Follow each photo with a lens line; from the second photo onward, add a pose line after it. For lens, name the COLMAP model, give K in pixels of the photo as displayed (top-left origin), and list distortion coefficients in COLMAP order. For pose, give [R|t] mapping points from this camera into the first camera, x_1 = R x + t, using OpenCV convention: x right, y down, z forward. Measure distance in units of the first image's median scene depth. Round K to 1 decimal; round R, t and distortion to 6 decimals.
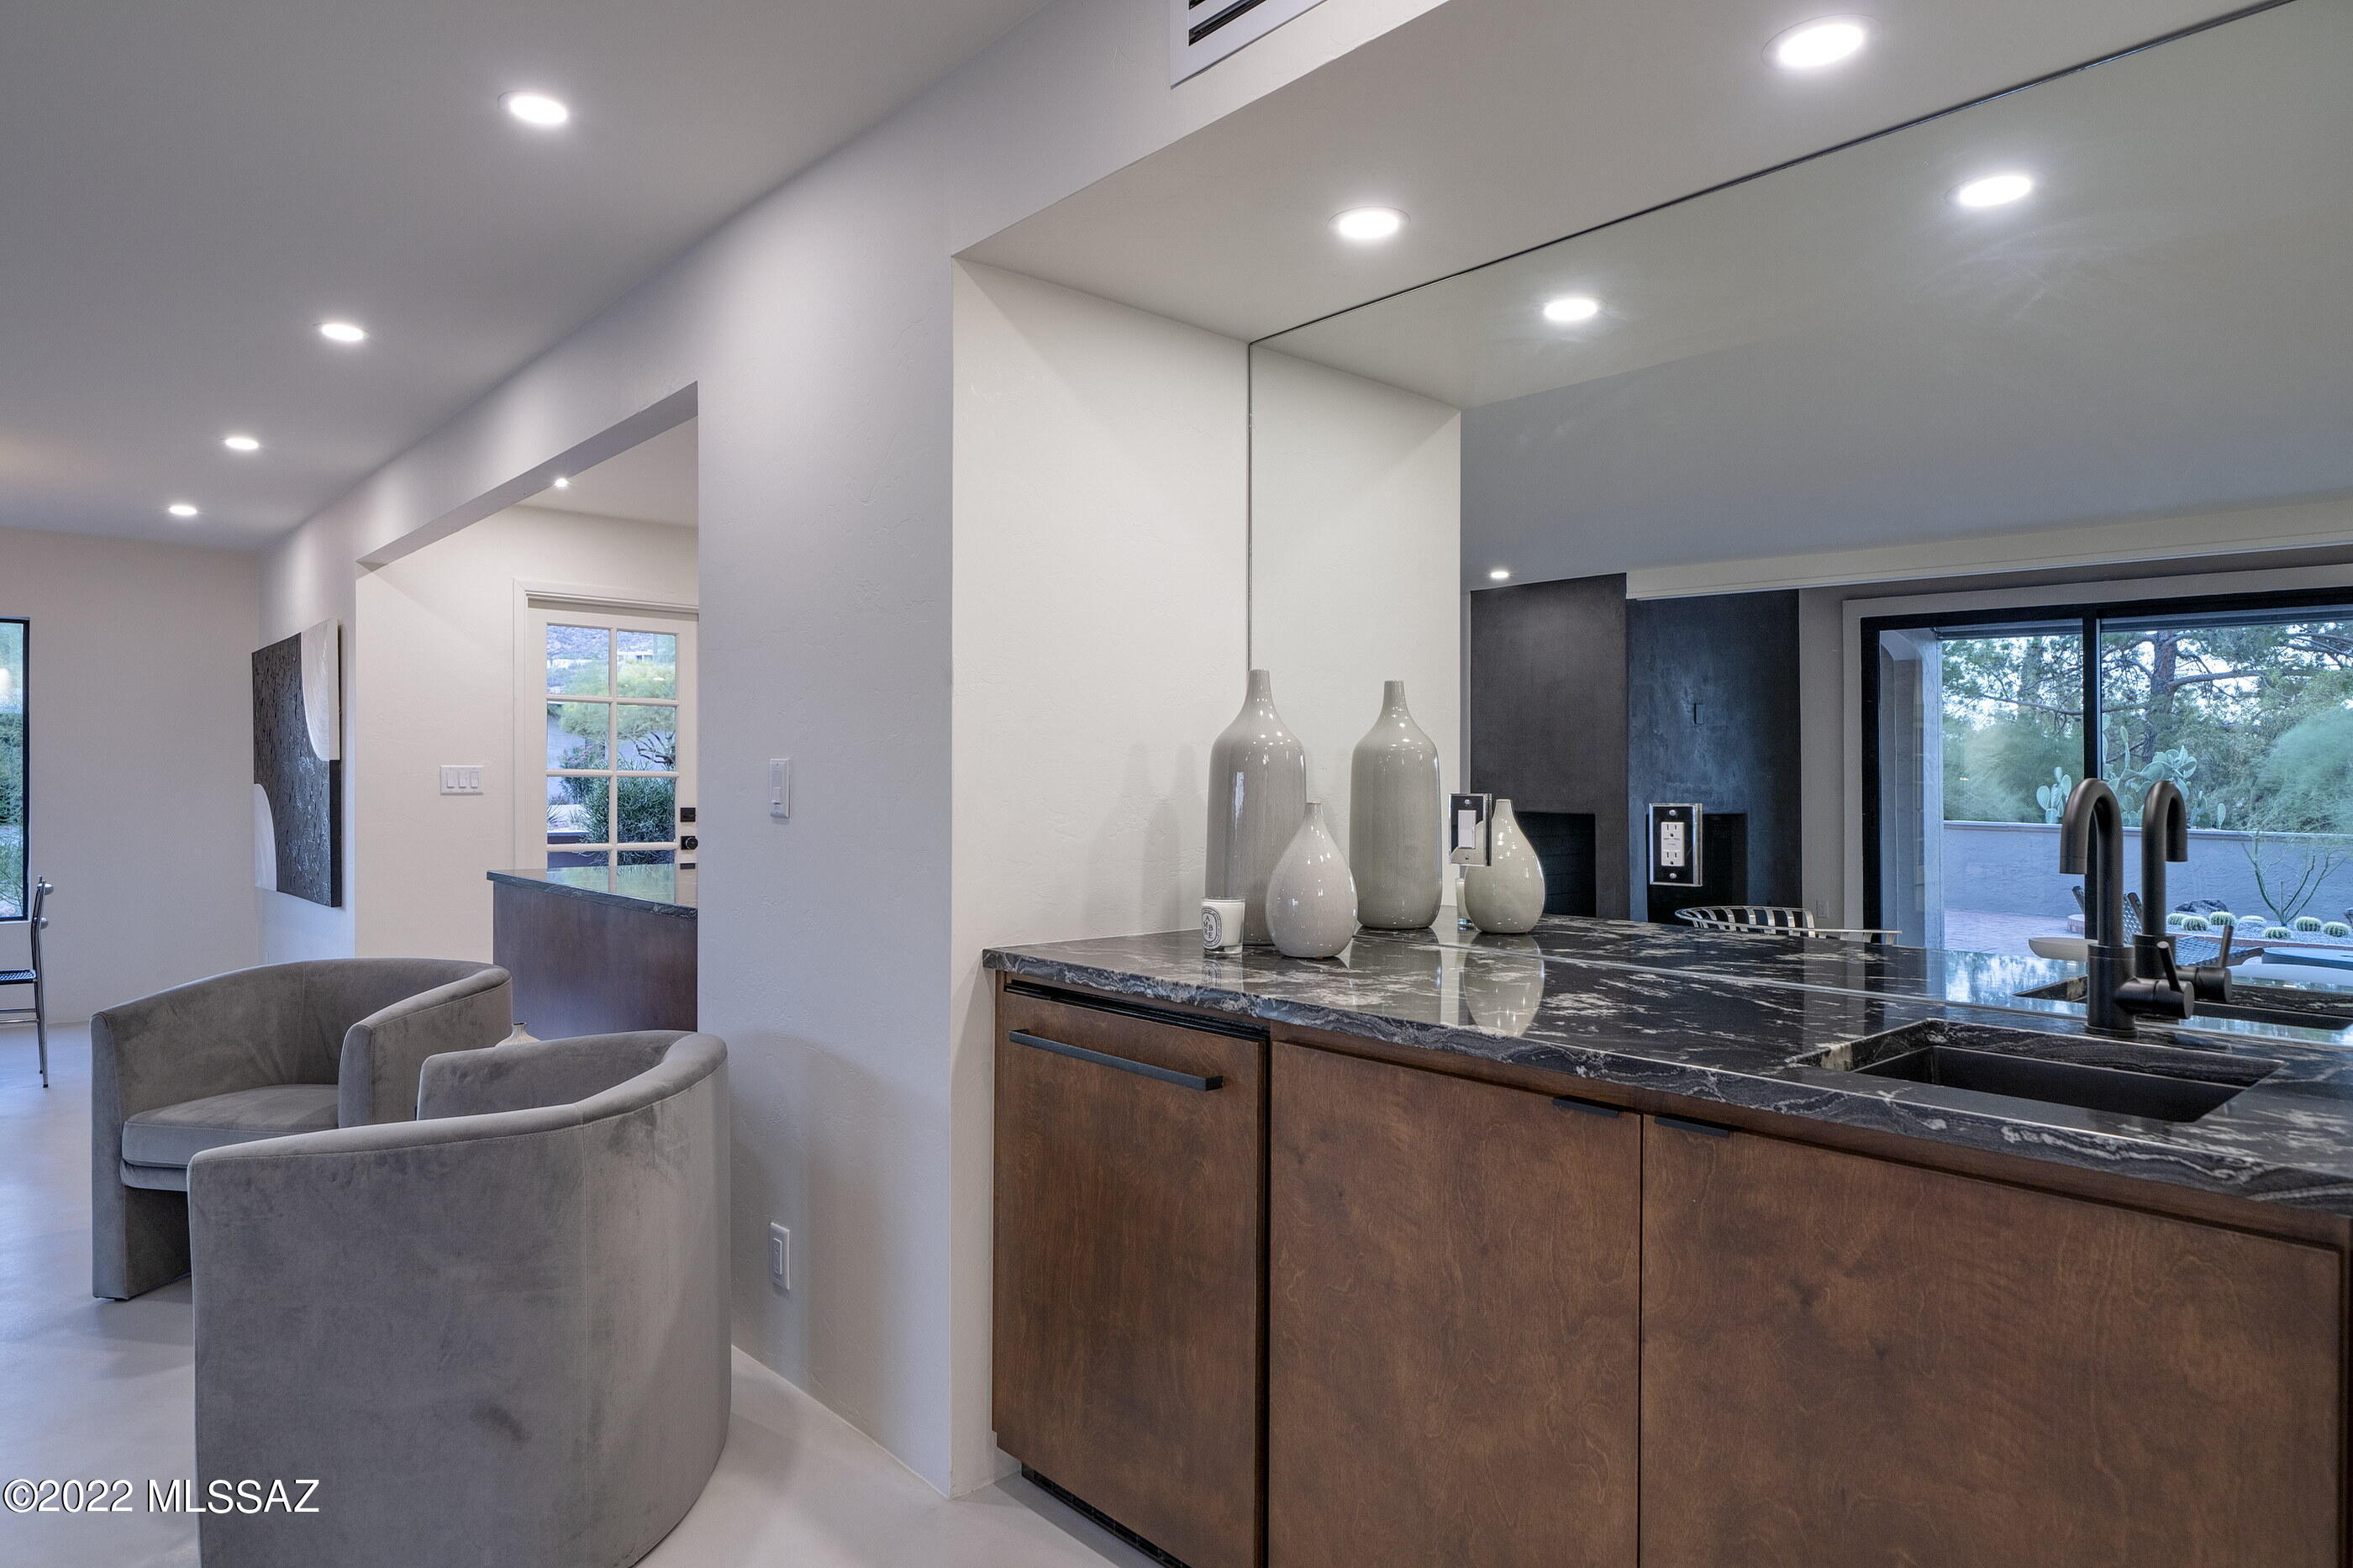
lens RADIAL K [[1336.1, 0, 1178.3], [0, 1336.1, 778.8], [0, 0, 1]] dist [0.005638, -0.000442]
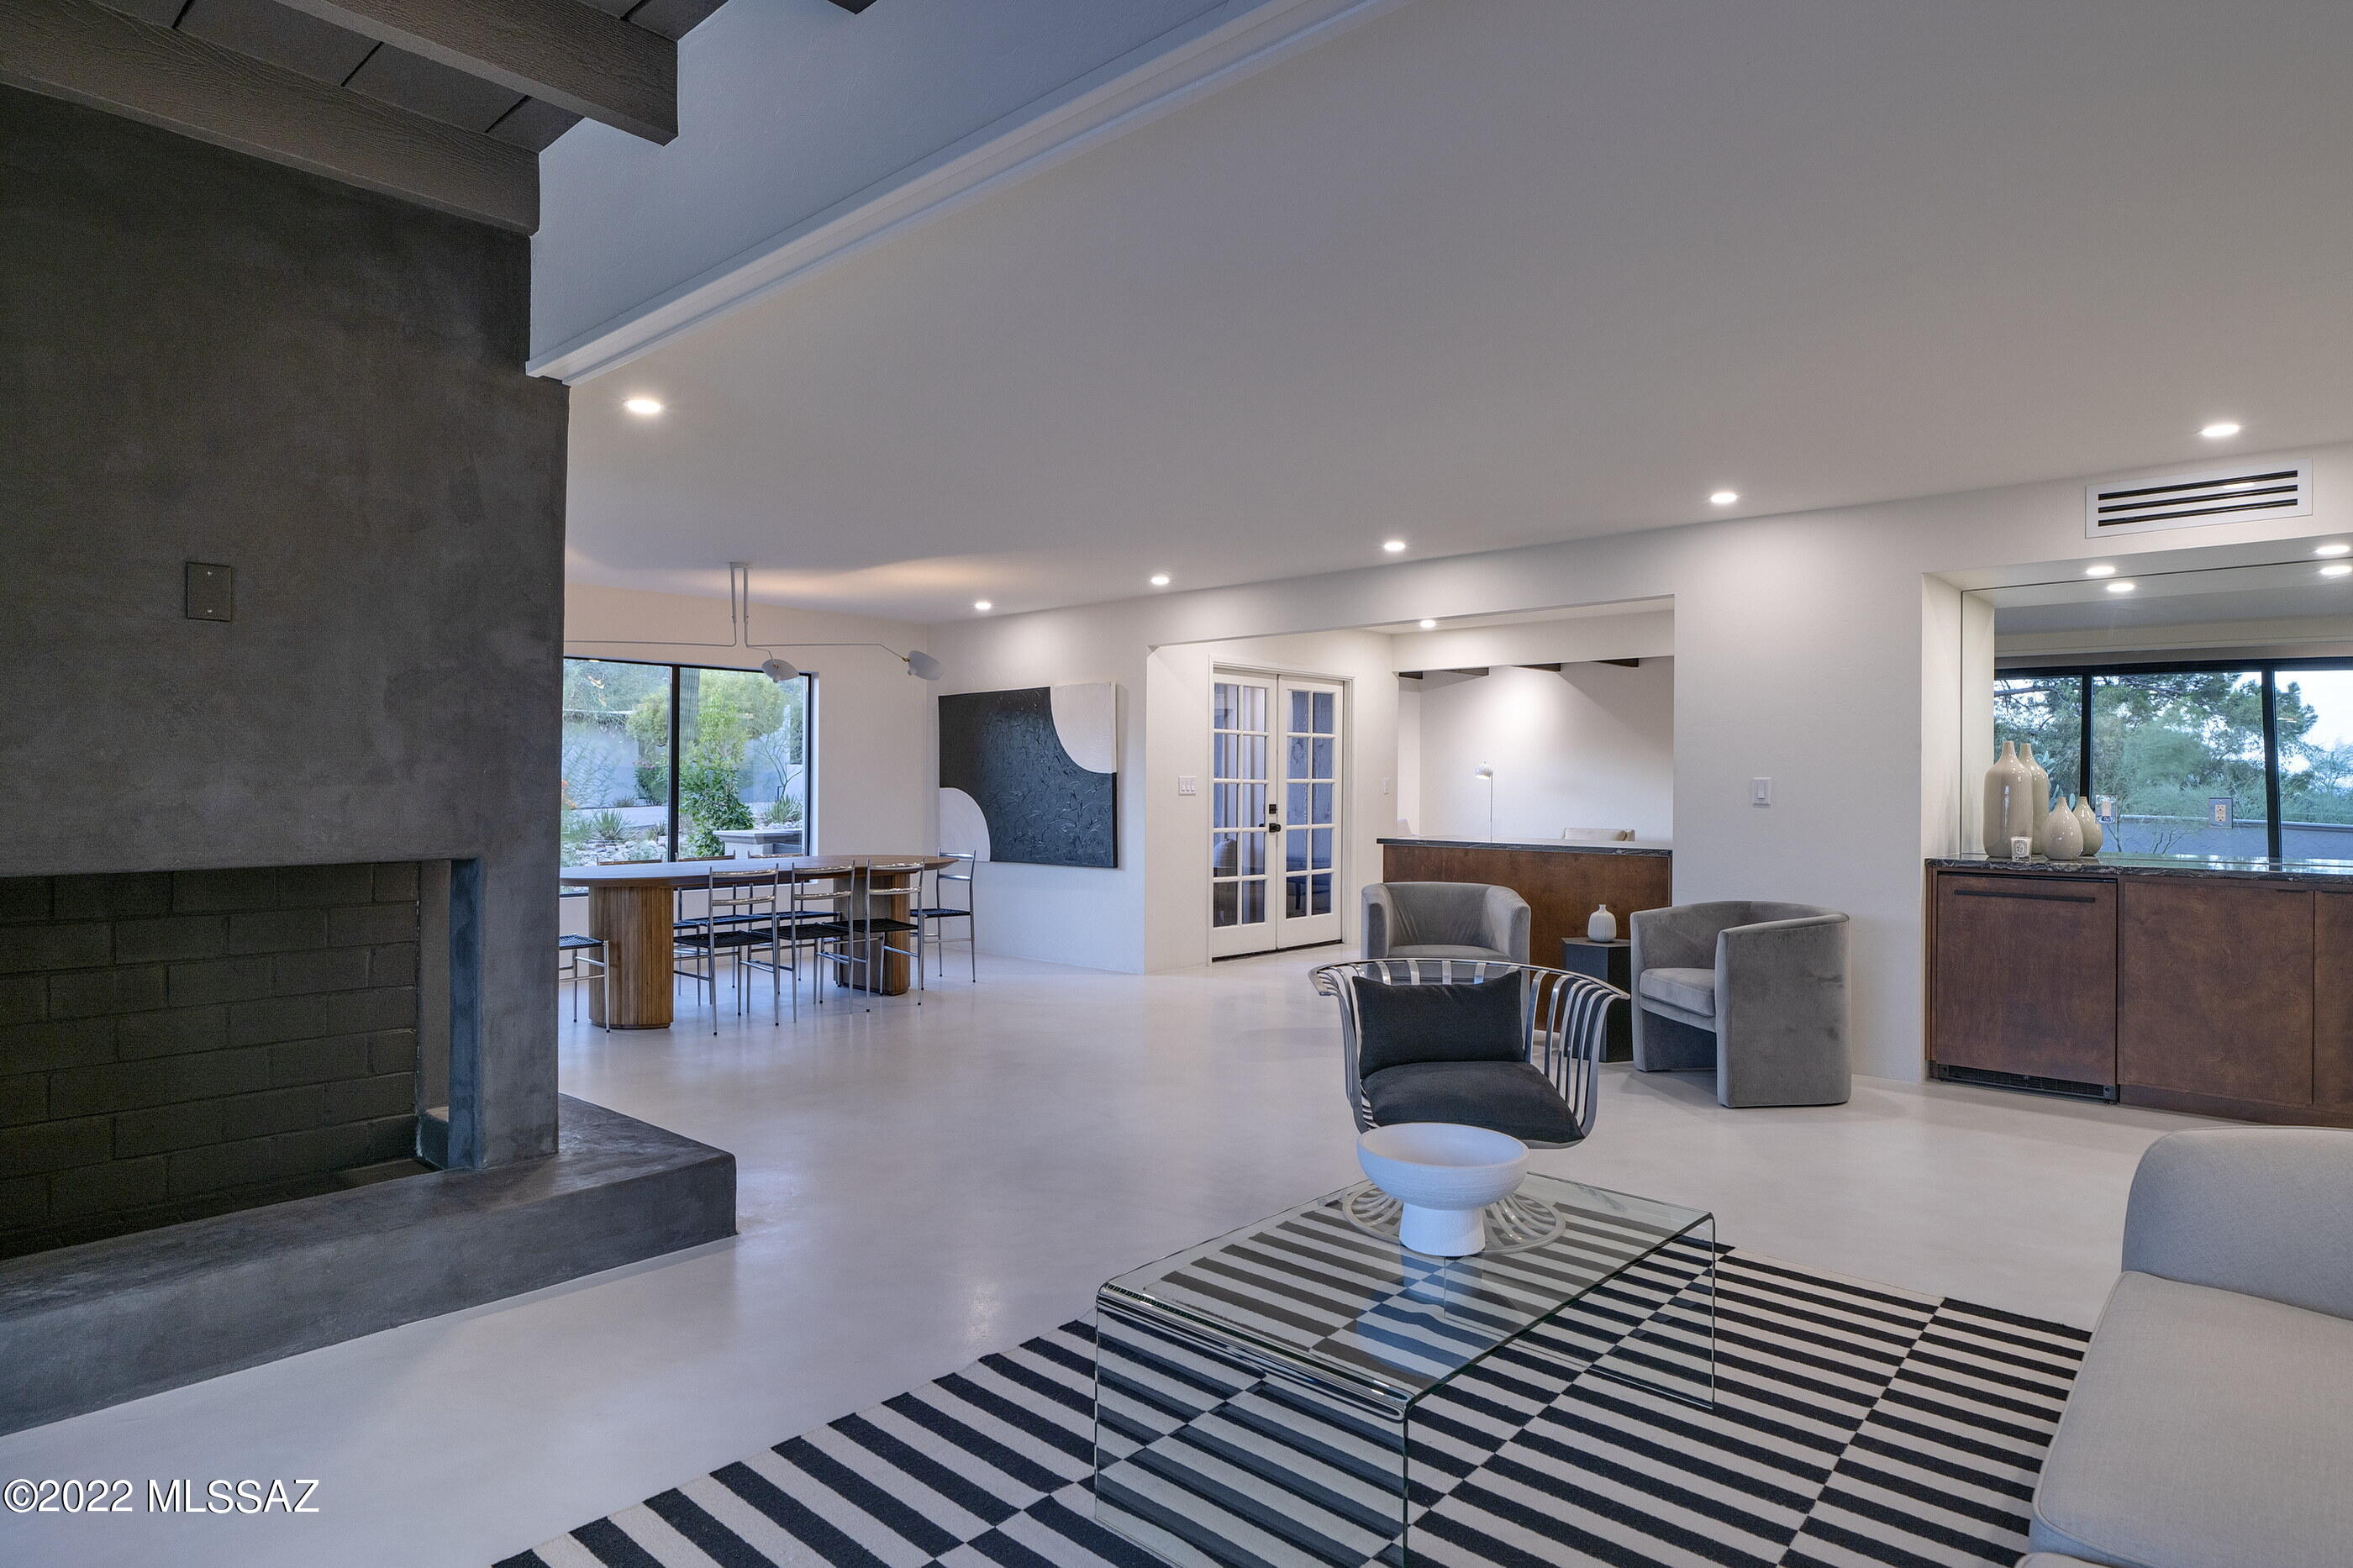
lens RADIAL K [[1274.4, 0, 1174.1], [0, 1274.4, 774.4], [0, 0, 1]] dist [0.002006, 0.000423]
pose [[0.994959, -0.003456, 0.100226, -1.887877], [0.003710, 0.999990, -0.002343, -0.026284], [-0.100217, 0.002703, 0.994962, -1.263360]]
